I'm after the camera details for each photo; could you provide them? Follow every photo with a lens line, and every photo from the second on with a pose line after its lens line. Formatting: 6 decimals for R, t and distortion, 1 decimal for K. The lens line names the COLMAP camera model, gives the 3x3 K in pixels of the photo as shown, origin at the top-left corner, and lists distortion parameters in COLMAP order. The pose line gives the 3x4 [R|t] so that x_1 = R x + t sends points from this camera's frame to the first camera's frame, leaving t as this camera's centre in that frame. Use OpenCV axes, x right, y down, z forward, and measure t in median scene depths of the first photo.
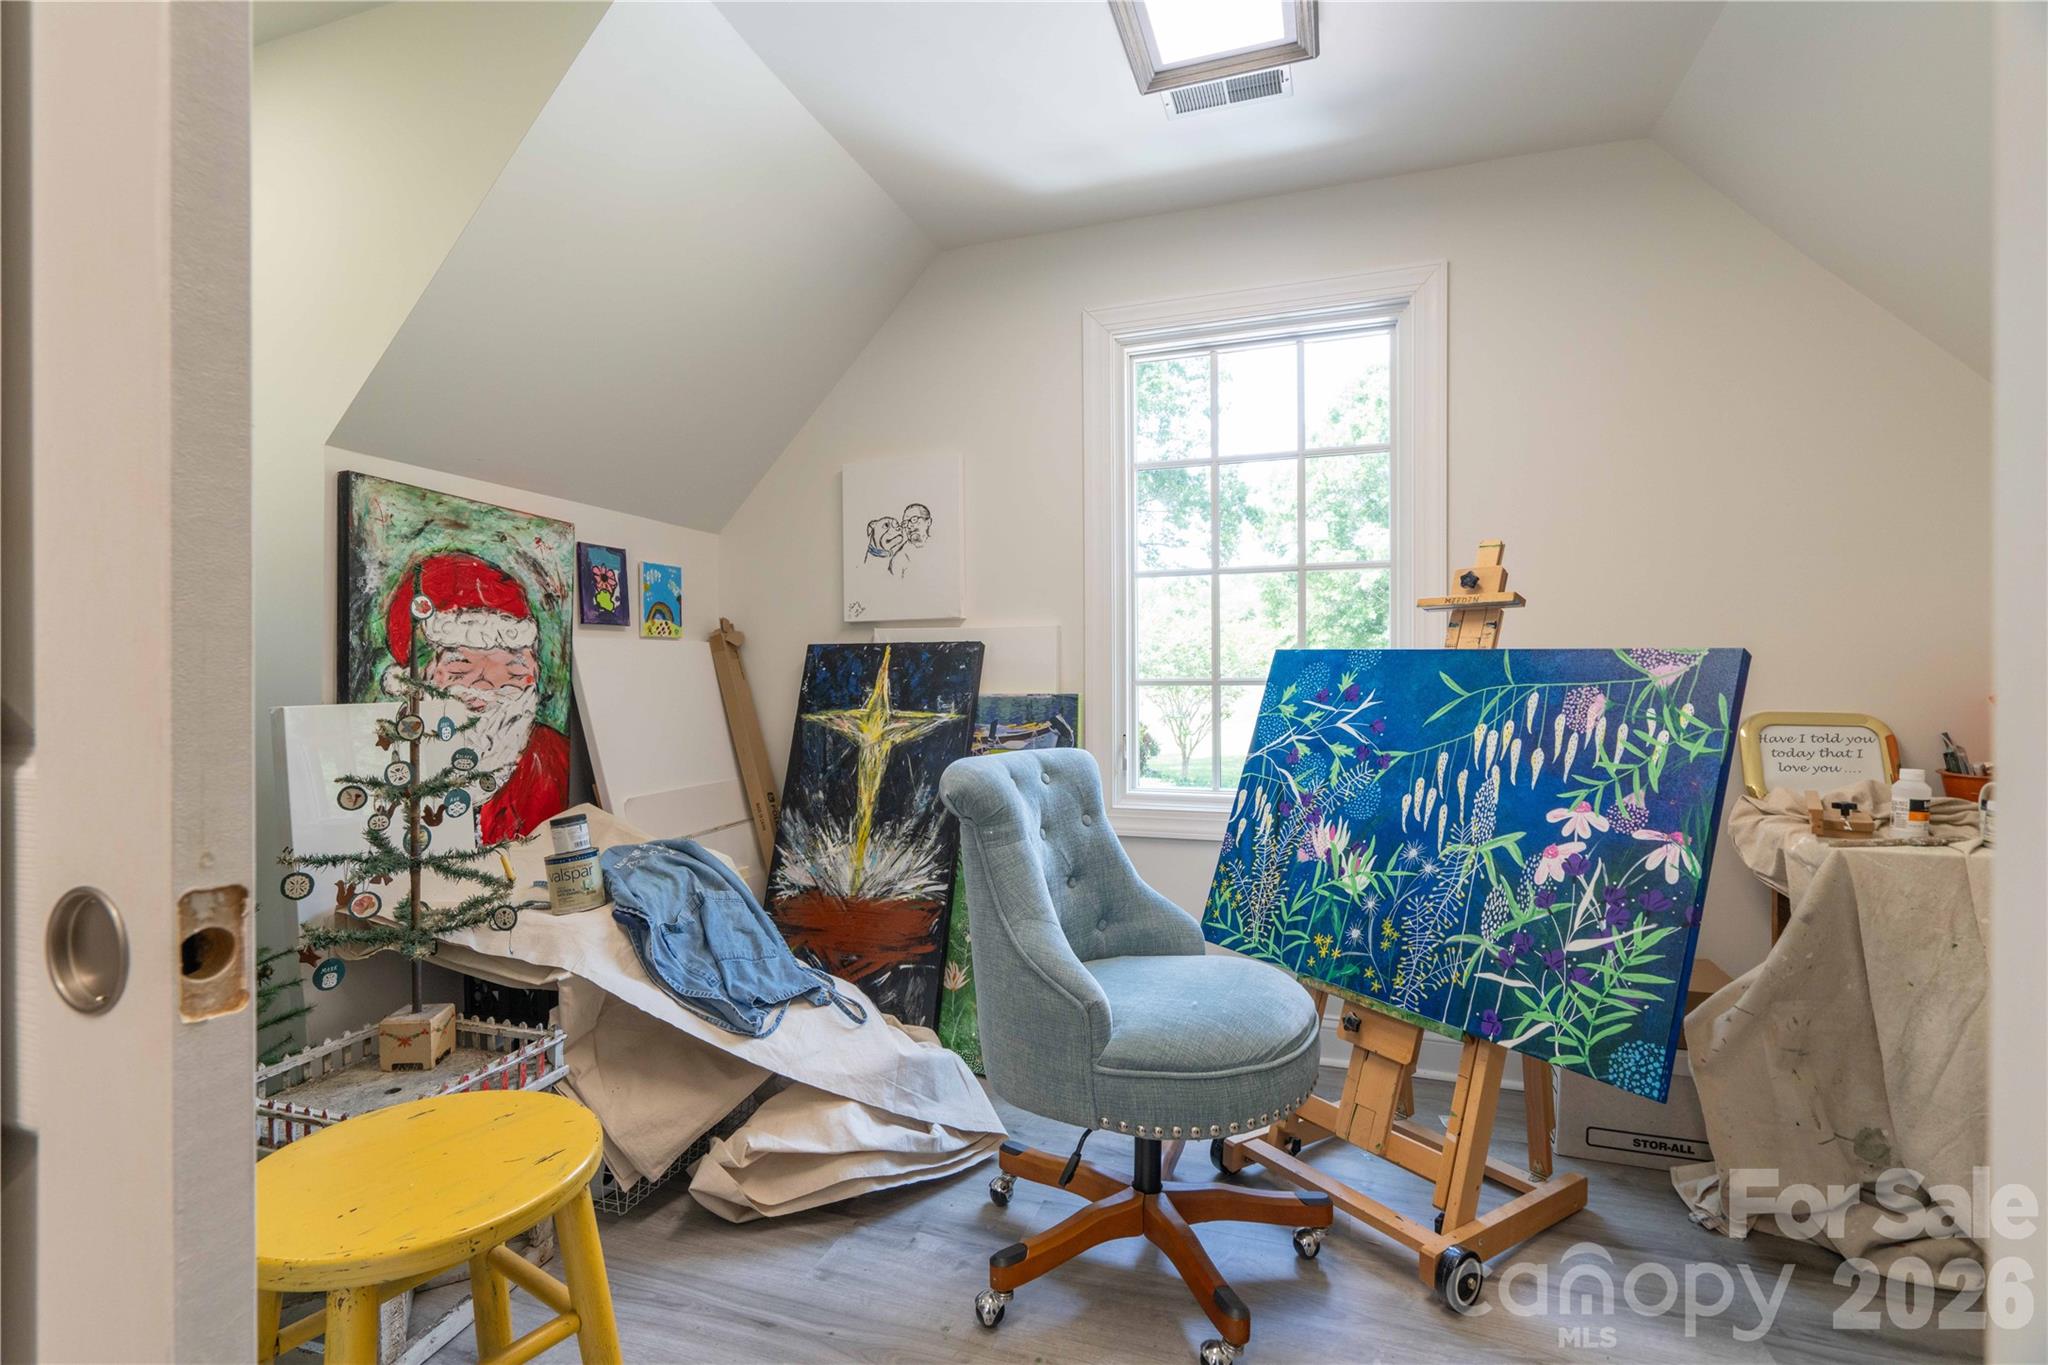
lens RADIAL K [[931.7, 0, 1024.1], [0, 931.7, 686.7], [0, 0, 1]] dist [0.004091, 0.000033]
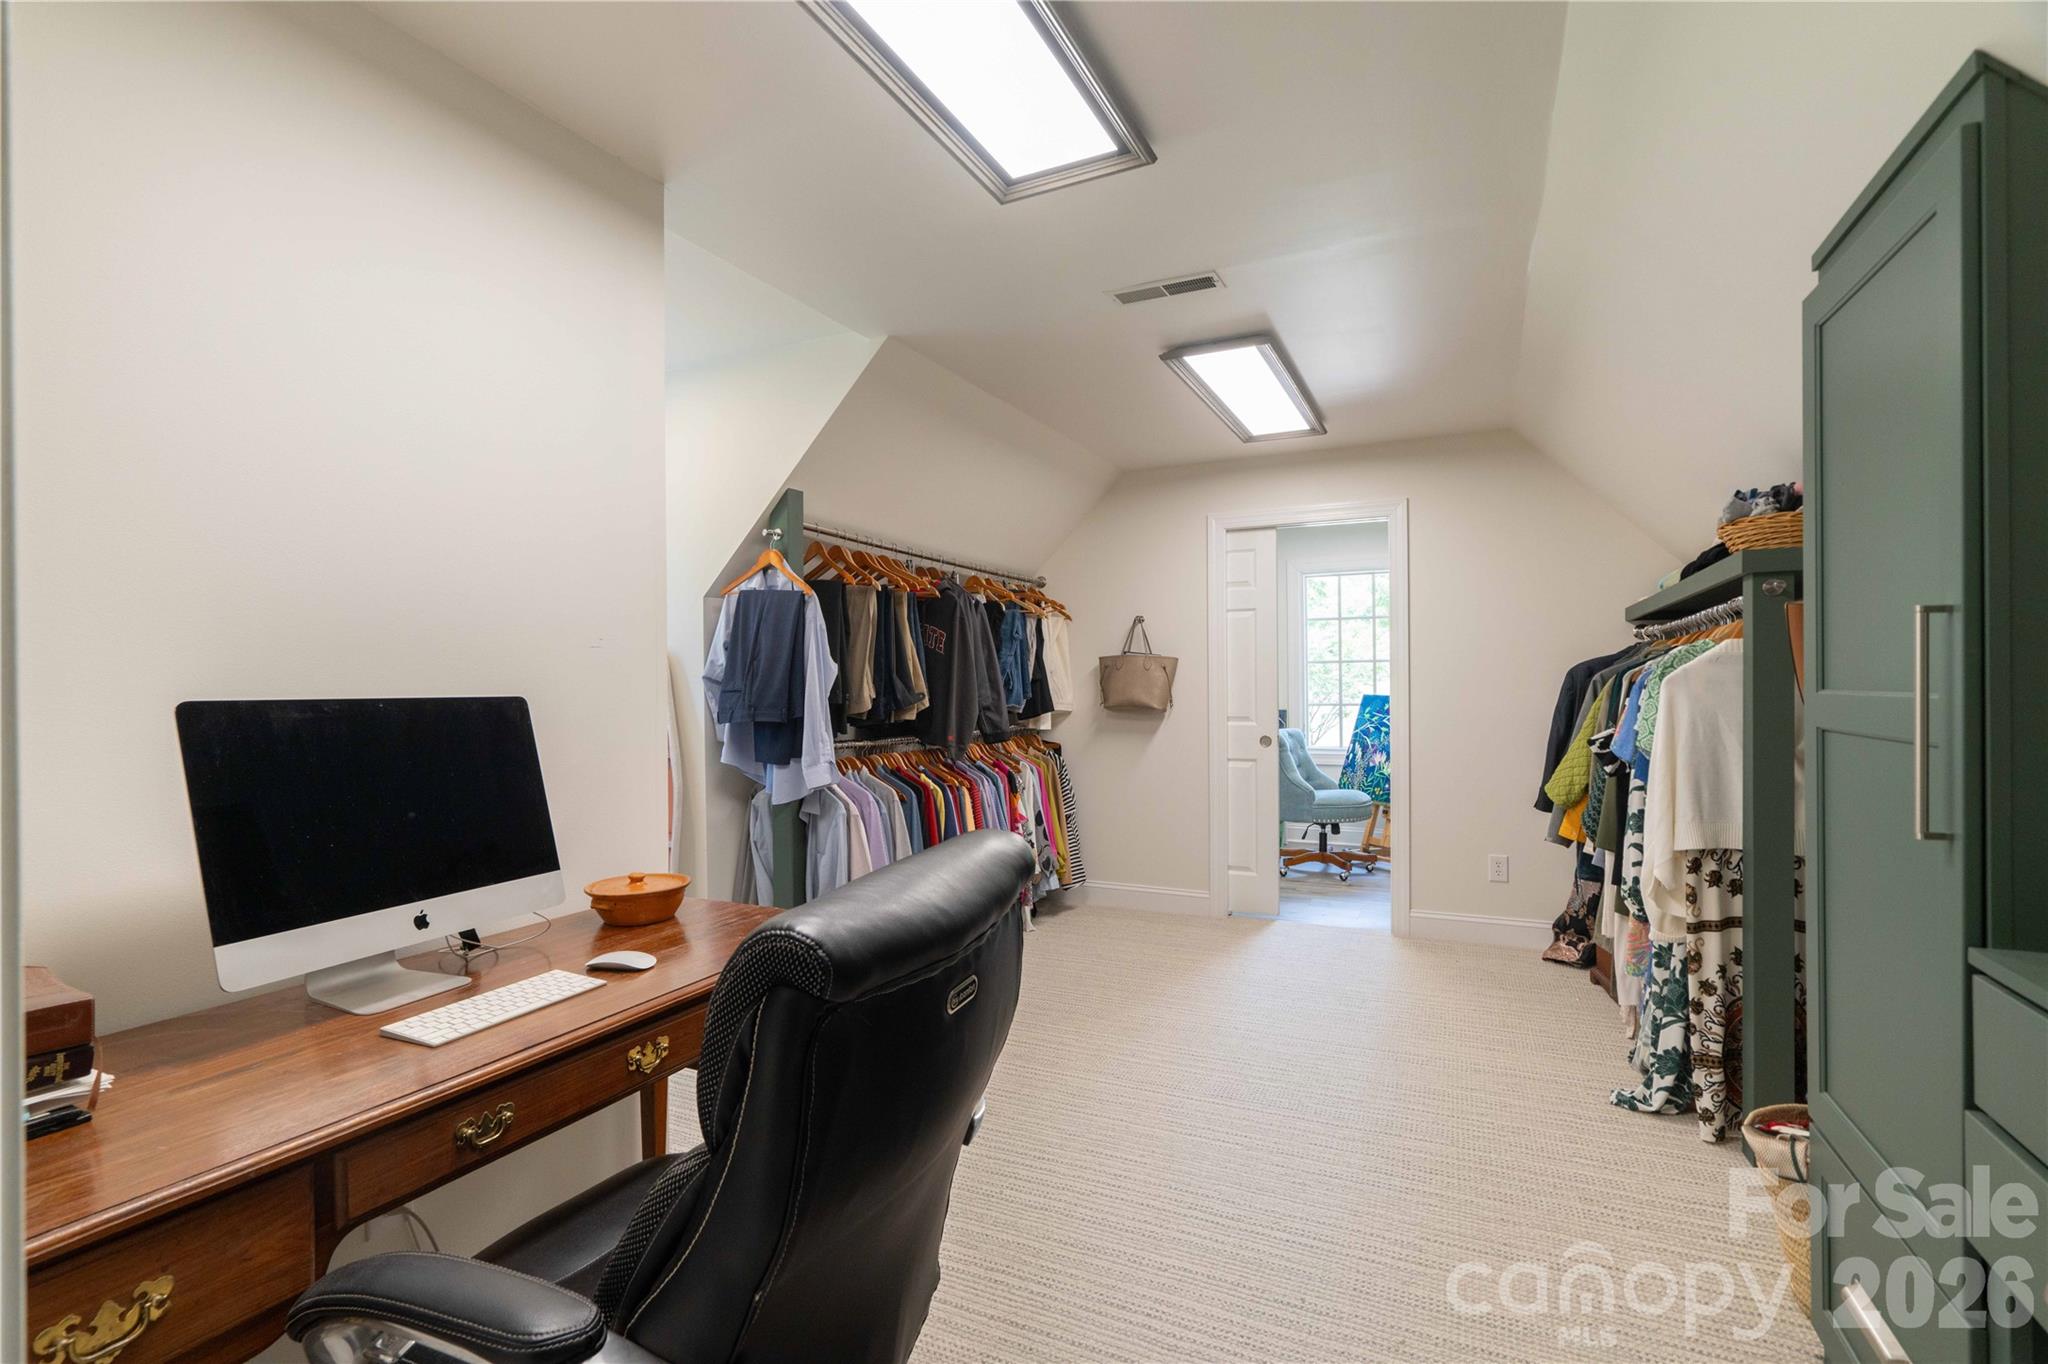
lens RADIAL K [[931.7, 0, 1027.9], [0, 931.7, 685.2], [0, 0, 1]] dist [0.004091, 0.000033]
pose [[0.994407, -0.001991, -0.105602, -0.464401], [0.002105, 0.999997, 0.000967, -0.076592], [0.105599, -0.001184, 0.994408, -2.013782]]
